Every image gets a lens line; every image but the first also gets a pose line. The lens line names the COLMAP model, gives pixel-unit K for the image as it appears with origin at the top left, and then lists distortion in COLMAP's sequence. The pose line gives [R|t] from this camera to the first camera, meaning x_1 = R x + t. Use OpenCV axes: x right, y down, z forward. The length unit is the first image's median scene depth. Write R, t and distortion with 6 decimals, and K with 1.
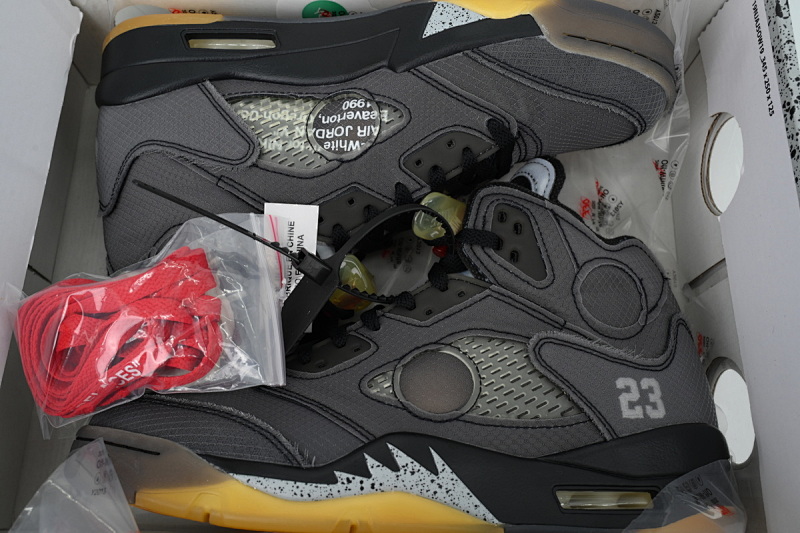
lens RADIAL K [[707.7, 0, 400.0], [0, 707.7, 266.5], [0, 0, 1]] dist [-0.000572, -0.000556]
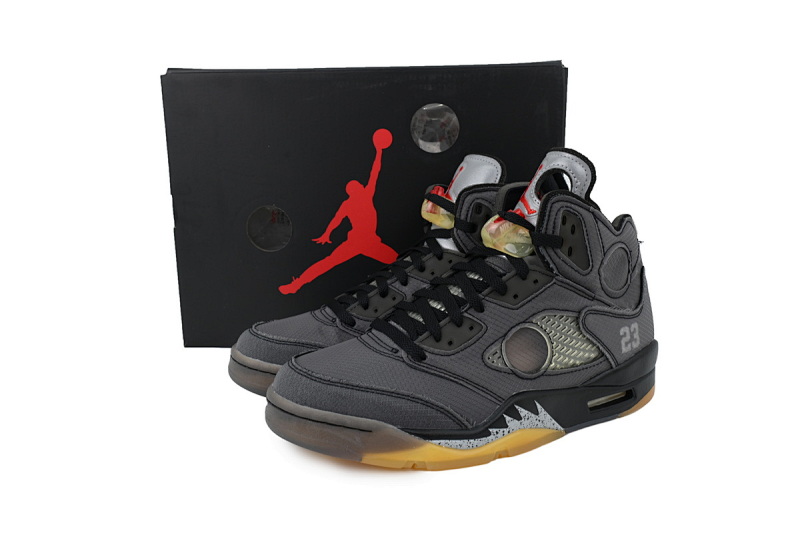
lens RADIAL K [[606.3, 0, 400.0], [0, 606.3, 266.5], [0, 0, 1]] dist [0.000762, 0.000336]
pose [[0.940797, -0.090086, 0.326782, -0.628084], [-0.087634, 0.866624, 0.491205, -0.621087], [-0.327448, -0.490762, 0.807422, 0.114109]]
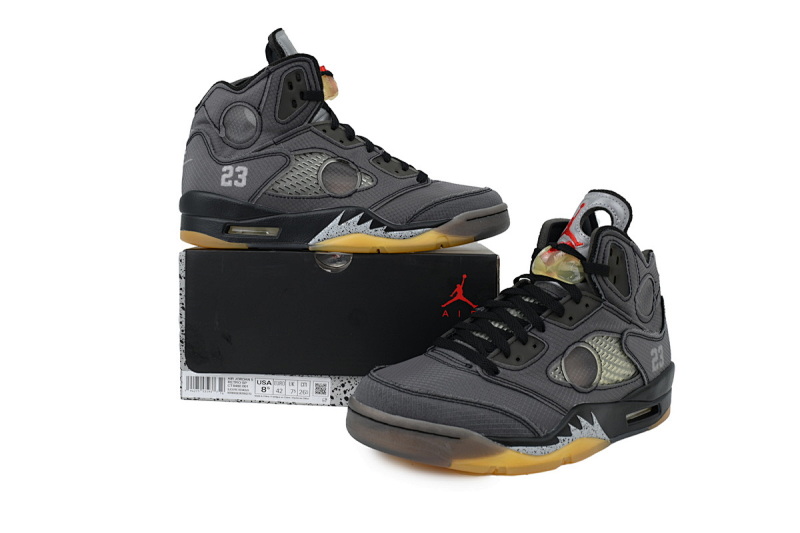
lens RADIAL K [[606.3, 0, 400.0], [0, 606.3, 266.5], [0, 0, 1]] dist [0.000762, 0.000336]
pose [[0.889653, -0.041063, 0.454787, -1.006213], [-0.172551, 0.891876, 0.418071, -0.595556], [-0.422781, -0.450412, 0.786375, 0.138572]]
